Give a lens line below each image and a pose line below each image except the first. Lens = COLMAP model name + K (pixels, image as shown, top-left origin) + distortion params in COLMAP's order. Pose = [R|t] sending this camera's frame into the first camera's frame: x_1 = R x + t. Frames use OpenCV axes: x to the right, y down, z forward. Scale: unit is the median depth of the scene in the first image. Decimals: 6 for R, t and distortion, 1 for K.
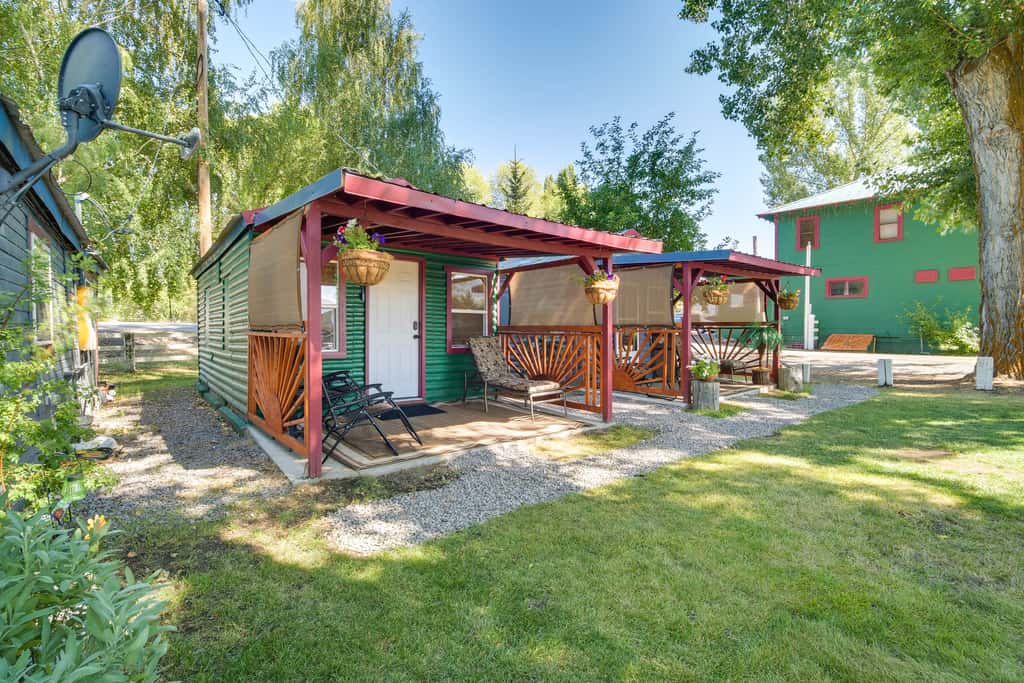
lens RADIAL K [[463.5, 0, 512.0], [0, 463.5, 341.5], [0, 0, 1]] dist [-0.014875, -0.000083]
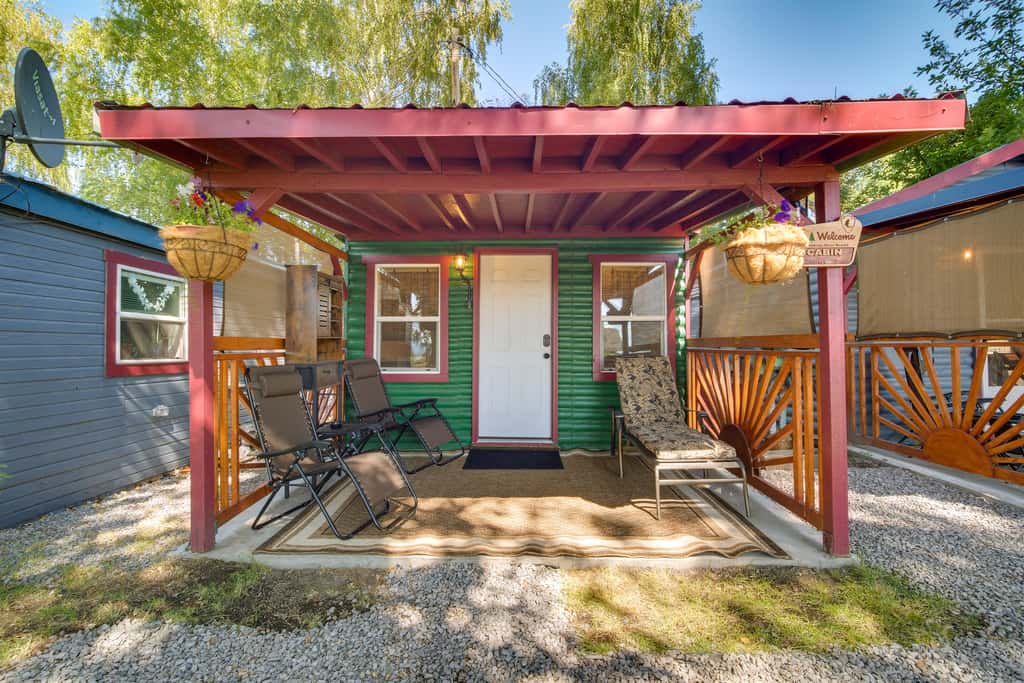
lens RADIAL K [[463.5, 0, 512.0], [0, 463.5, 341.5], [0, 0, 1]] dist [-0.014875, -0.000083]
pose [[0.765074, -0.015952, -0.643745, 0.221939], [-0.007763, 0.999392, -0.033991, -0.007634], [0.643896, 0.031003, 0.764485, 0.404648]]
